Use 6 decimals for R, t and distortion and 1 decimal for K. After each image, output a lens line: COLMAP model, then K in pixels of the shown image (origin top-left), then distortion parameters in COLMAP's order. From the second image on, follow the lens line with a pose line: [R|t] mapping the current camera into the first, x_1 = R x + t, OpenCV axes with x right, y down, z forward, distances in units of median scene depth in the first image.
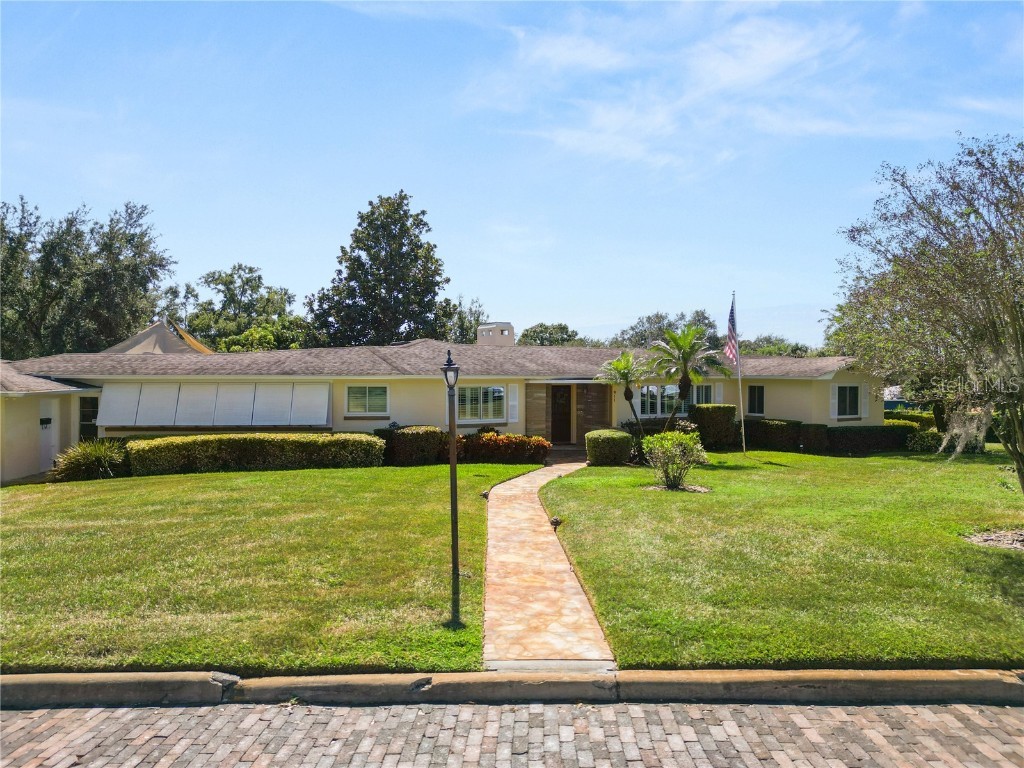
lens RADIAL K [[715.9, 0, 507.0], [0, 715.9, 385.5], [0, 0, 1]] dist [0.073445, -0.072123]
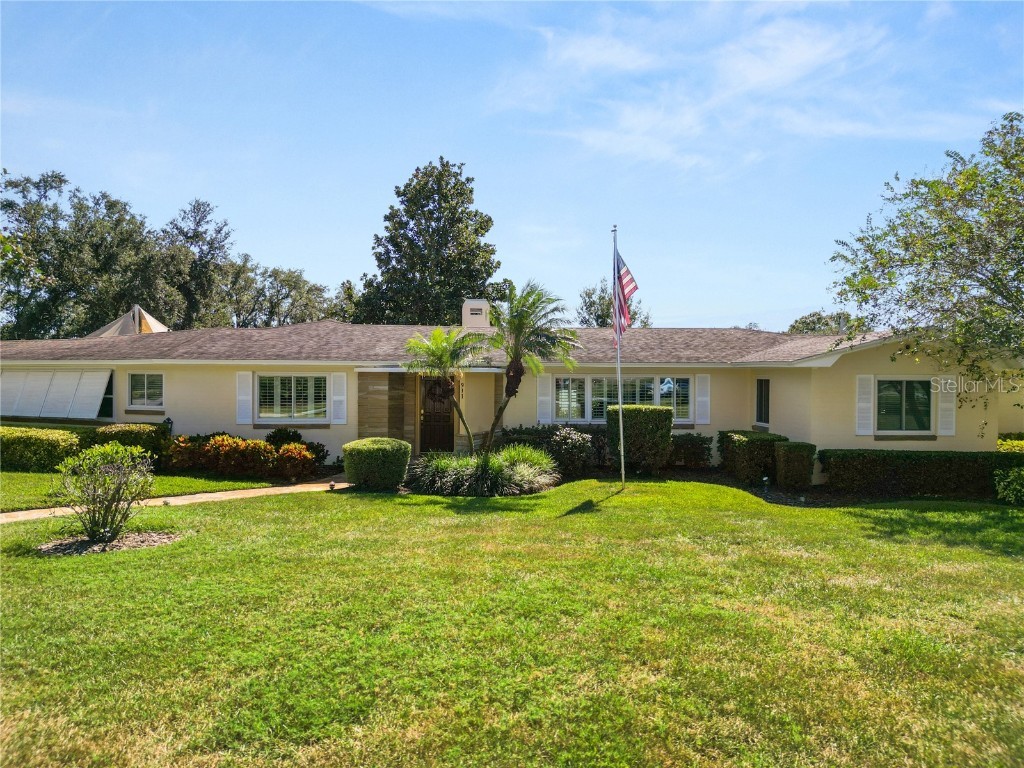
lens RADIAL K [[715.9, 0, 511.6], [0, 715.9, 383.0], [0, 0, 1]] dist [0.073445, -0.072123]
pose [[0.905063, 0.007452, -0.425212, 0.448353], [-0.009090, 0.999957, -0.001823, 0.007806], [0.425181, 0.005515, 0.905092, 0.357722]]
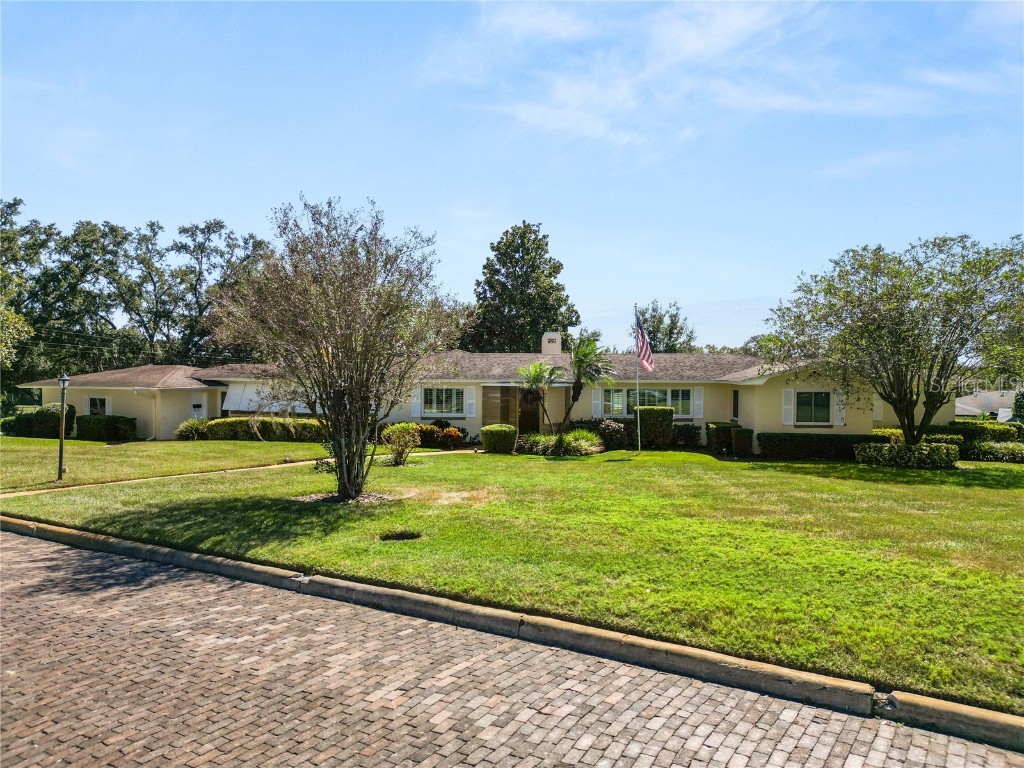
lens RADIAL K [[715.9, 0, 505.0], [0, 715.9, 388.3], [0, 0, 1]] dist [0.073445, -0.072123]
pose [[0.856558, 0.011654, -0.515919, 0.635832], [-0.008413, 0.999927, 0.008620, -0.008560], [0.515982, -0.003043, 0.856594, -0.030629]]
